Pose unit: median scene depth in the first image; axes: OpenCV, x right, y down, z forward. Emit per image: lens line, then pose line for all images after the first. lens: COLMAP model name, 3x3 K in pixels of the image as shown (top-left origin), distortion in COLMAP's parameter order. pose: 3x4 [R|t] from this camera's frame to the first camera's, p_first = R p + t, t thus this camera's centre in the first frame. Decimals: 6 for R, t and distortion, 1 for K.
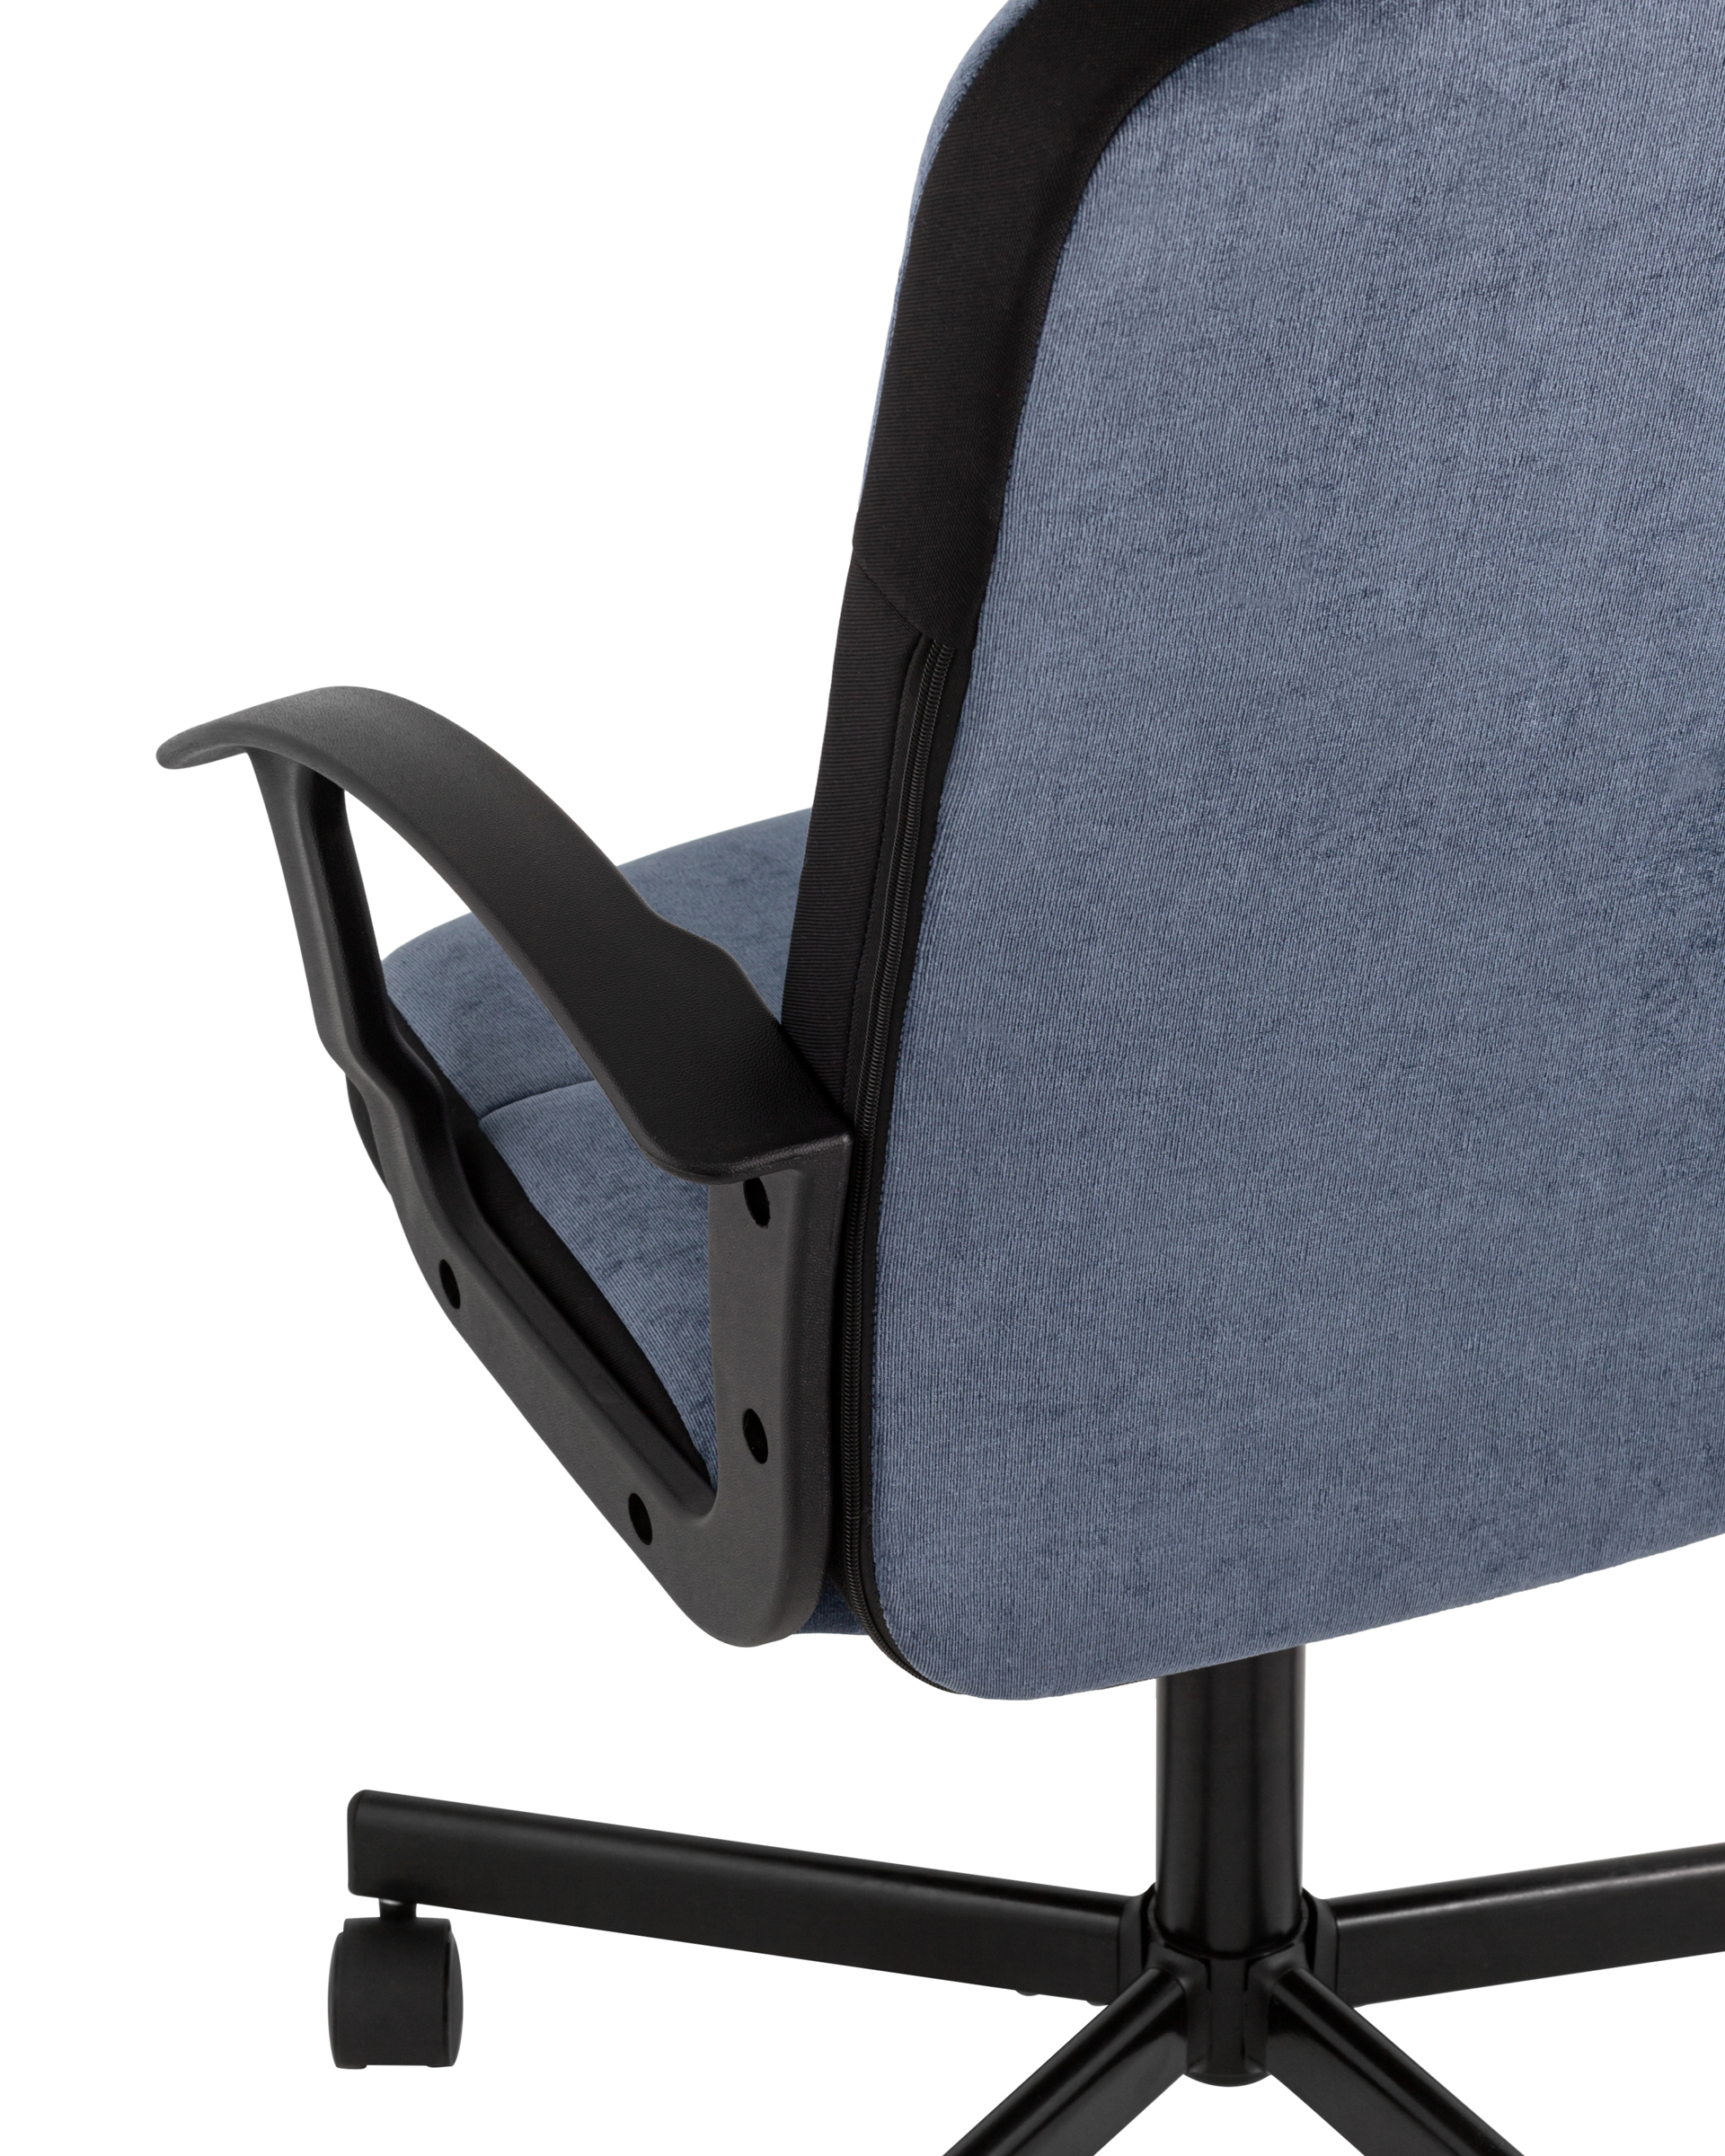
lens RADIAL K [[8017.2, 0, 868.9], [0, 8017.2, 1077.4], [0, 0, 1]] dist [-0.024091, 0.000000]
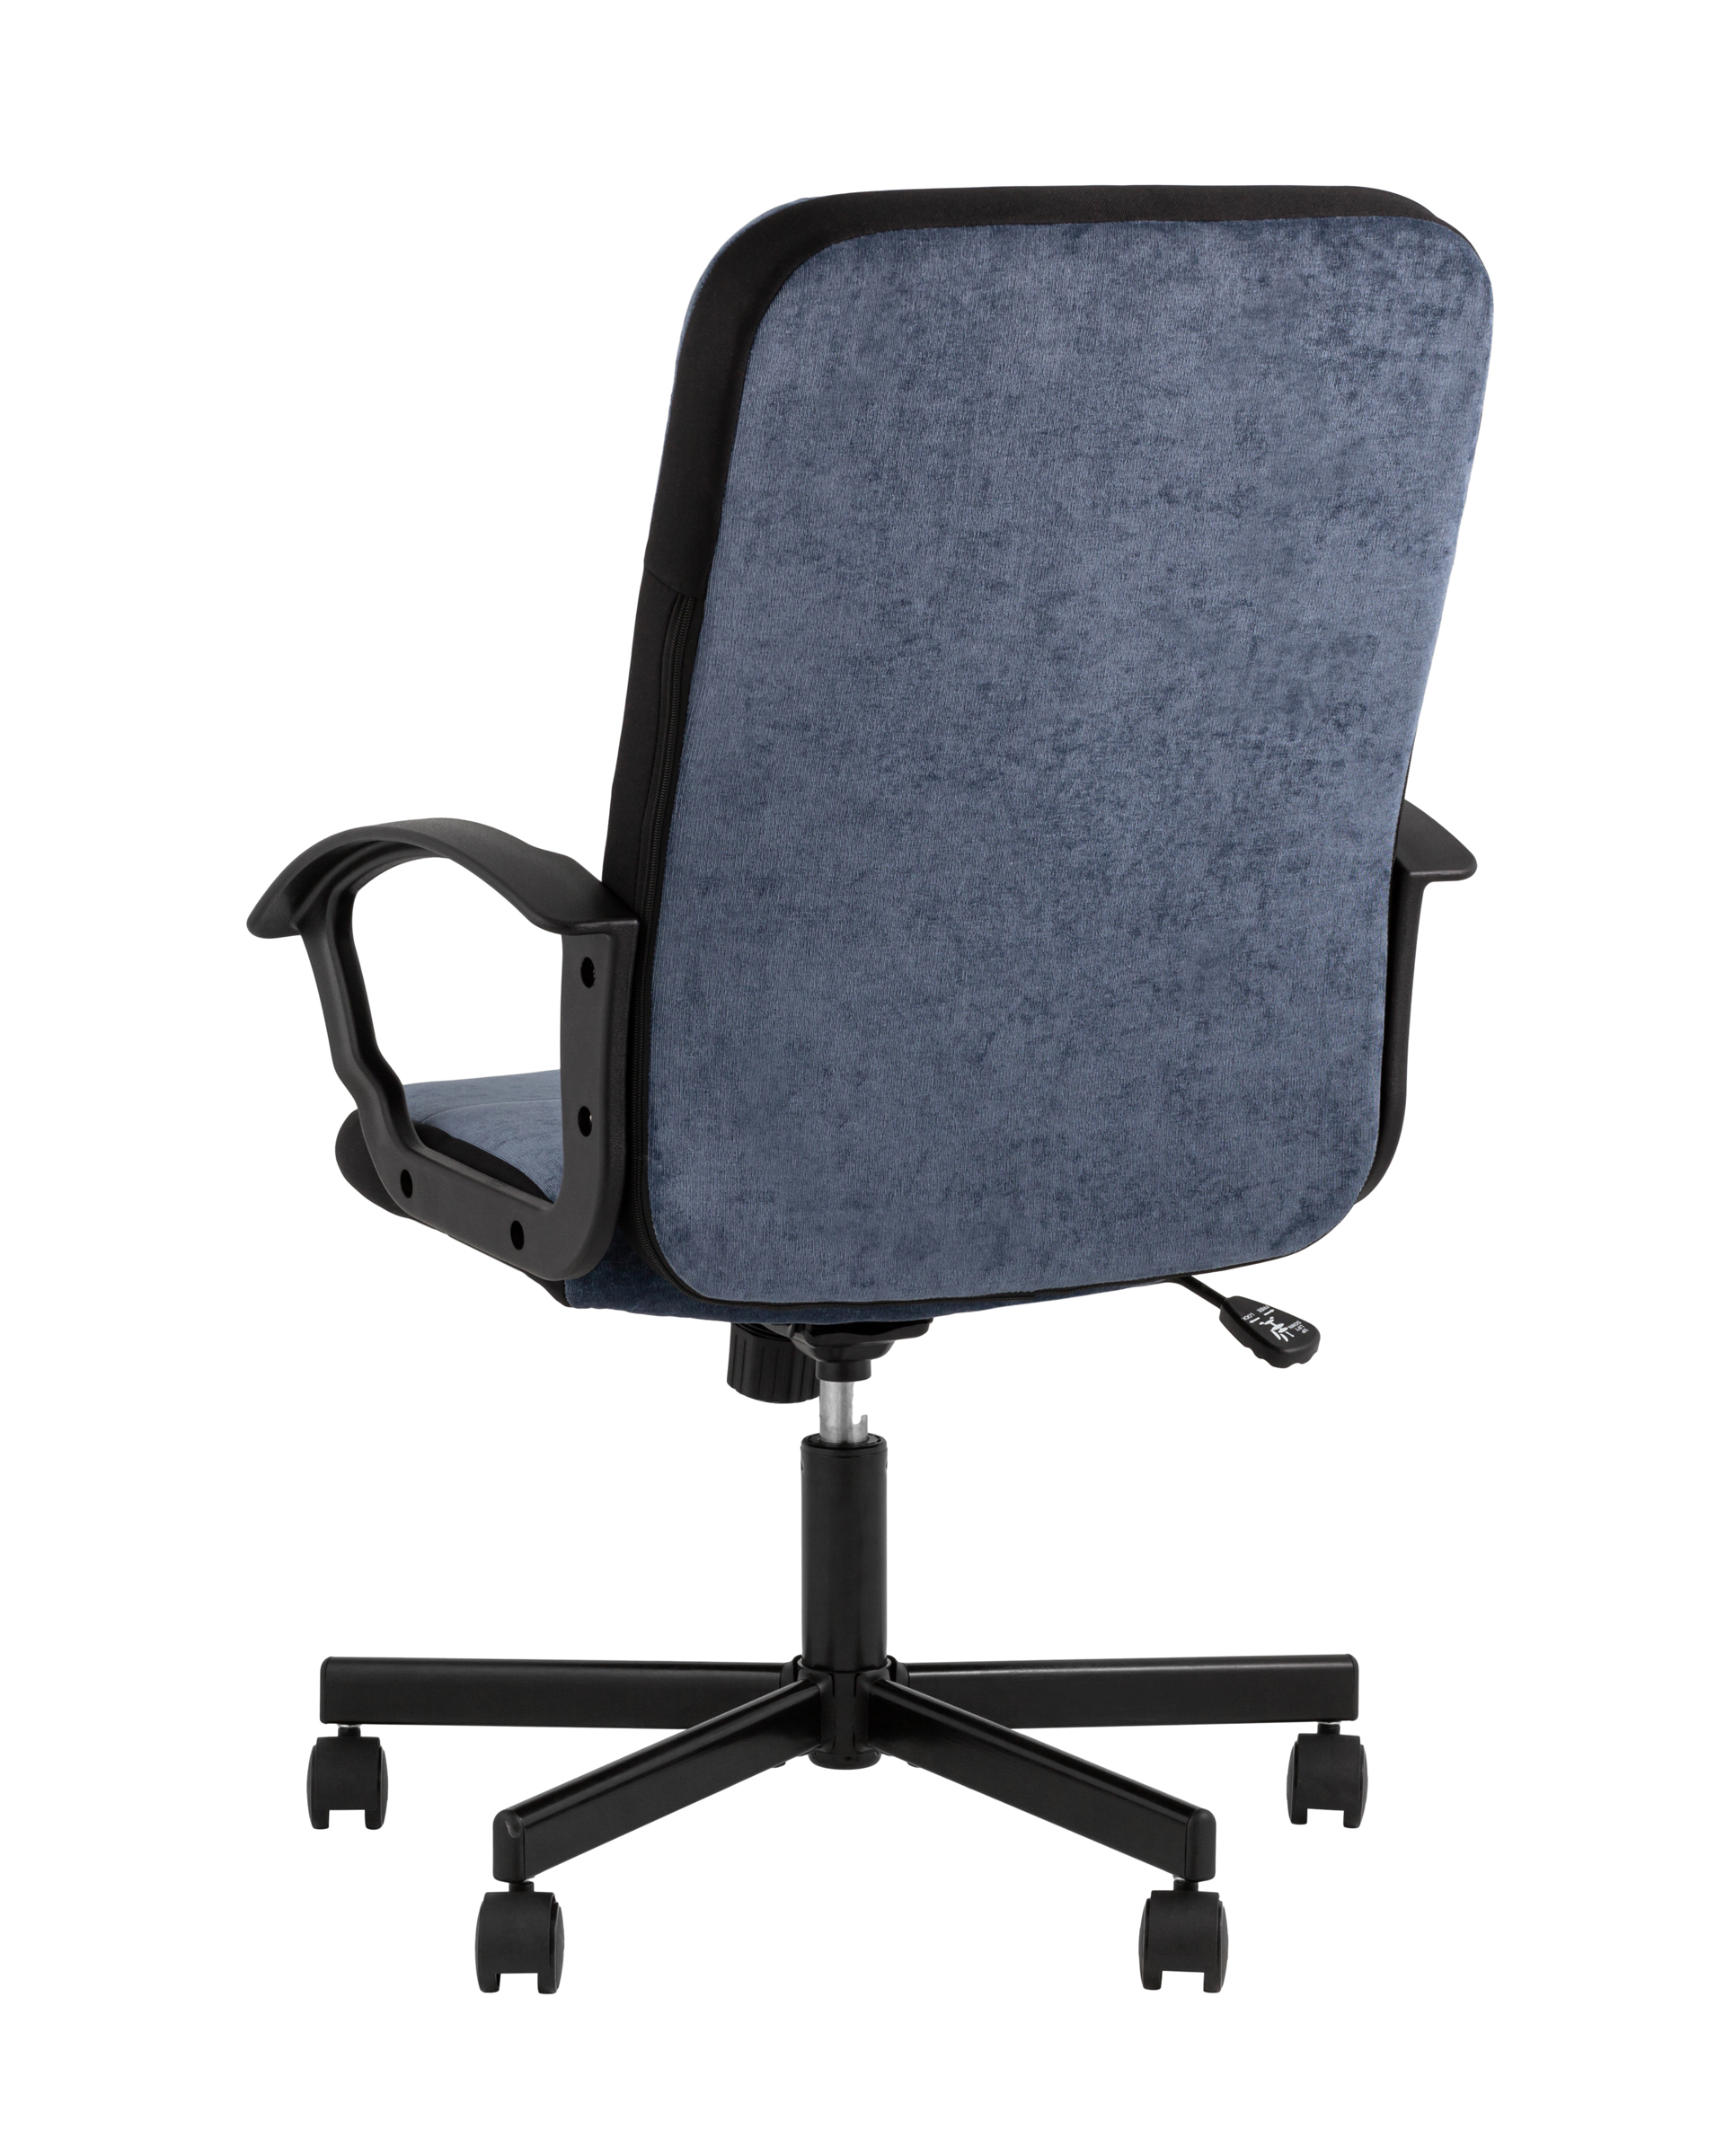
lens RADIAL K [[8017.2, 0, 861.3], [0, 8017.2, 1077.5], [0, 0, 1]] dist [-0.024091, 0.000000]
pose [[0.999090, 0.007004, 0.042077, -0.029489], [0.008693, 0.932288, -0.361612, 0.733236], [-0.041760, 0.361649, 0.931379, -0.767286]]
